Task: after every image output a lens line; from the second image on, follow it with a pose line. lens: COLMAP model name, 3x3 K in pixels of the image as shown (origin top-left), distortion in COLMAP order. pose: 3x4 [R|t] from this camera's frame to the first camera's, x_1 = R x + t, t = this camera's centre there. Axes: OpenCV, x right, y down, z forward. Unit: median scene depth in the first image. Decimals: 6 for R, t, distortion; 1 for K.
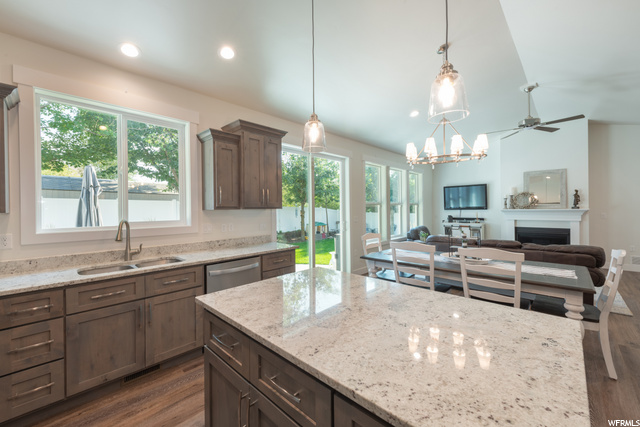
lens RADIAL K [[256.9, 0, 320.0], [0, 256.9, 209.7], [0, 0, 1]] dist [0.000183, -0.000064]
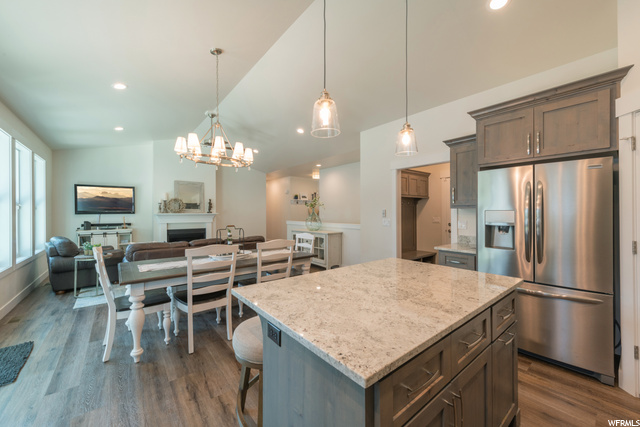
lens RADIAL K [[249.4, 0, 320.0], [0, 249.4, 213.5], [0, 0, 1]] dist [0.008708, -0.000045]
pose [[0.131161, 0.007542, 0.991332, -0.214600], [0.006446, 0.999943, -0.008461, 0.012235], [-0.991340, 0.007500, 0.131105, 0.234435]]
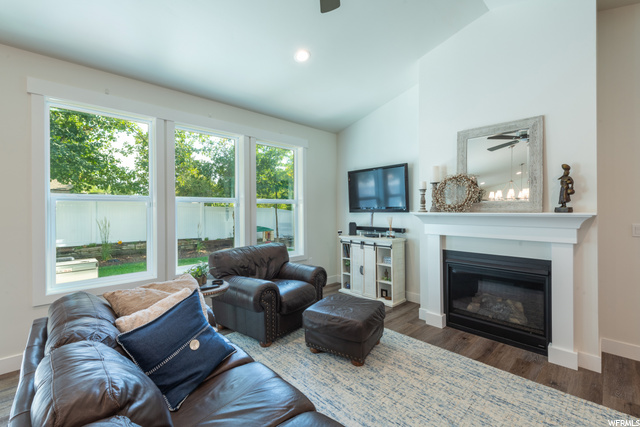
lens RADIAL K [[275.5, 0, 319.6], [0, 275.5, 208.9], [0, 0, 1]] dist [0.008382, -0.000024]
pose [[0.998850, 0.006600, -0.047490, 0.591345], [-0.006836, 0.999965, -0.004811, -0.004198], [0.047457, 0.005130, 0.998860, 0.512630]]
